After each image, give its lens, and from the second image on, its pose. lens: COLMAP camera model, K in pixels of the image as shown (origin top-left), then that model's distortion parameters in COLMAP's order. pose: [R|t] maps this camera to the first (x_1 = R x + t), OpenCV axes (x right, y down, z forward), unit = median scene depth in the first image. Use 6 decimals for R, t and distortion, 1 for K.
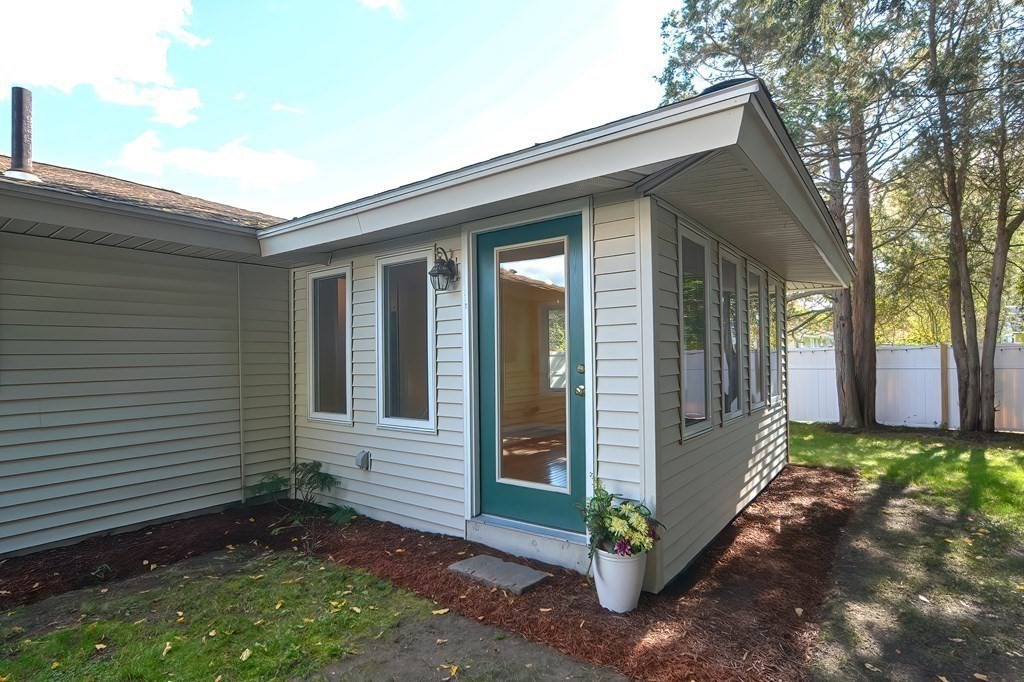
lens RADIAL K [[494.4, 0, 502.8], [0, 494.4, 344.8], [0, 0, 1]] dist [-0.016193, 0.001420]
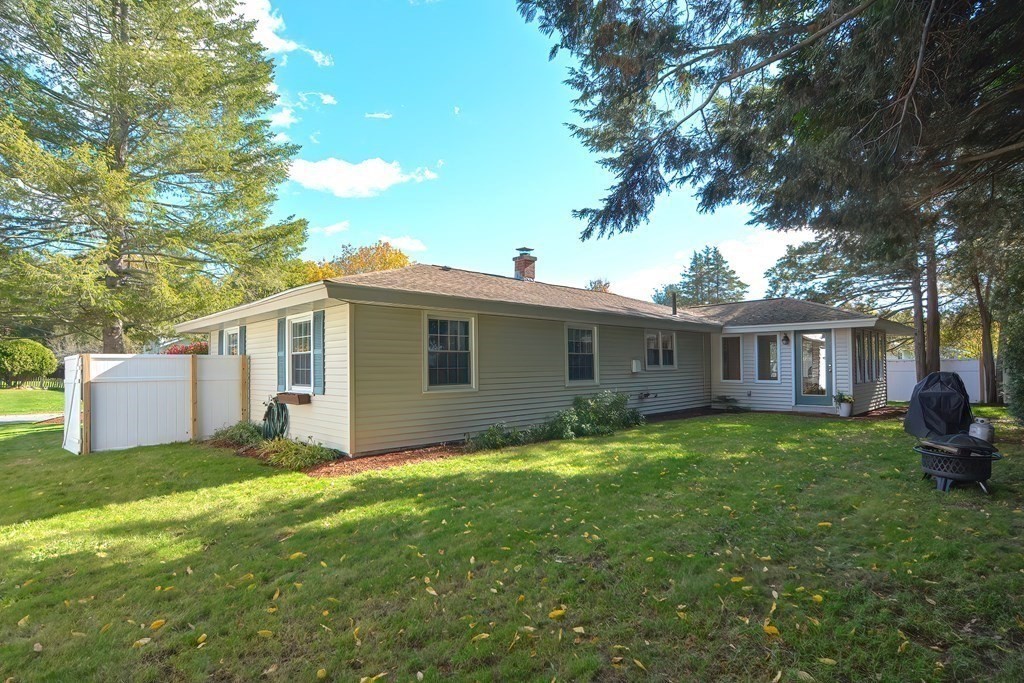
lens RADIAL K [[494.4, 0, 502.8], [0, 494.4, 345.3], [0, 0, 1]] dist [-0.016193, 0.001420]
pose [[0.989630, 0.004185, -0.143579, -1.437582], [-0.006697, 0.999833, -0.017021, -0.023647], [0.143484, 0.017806, 0.989492, -2.518280]]
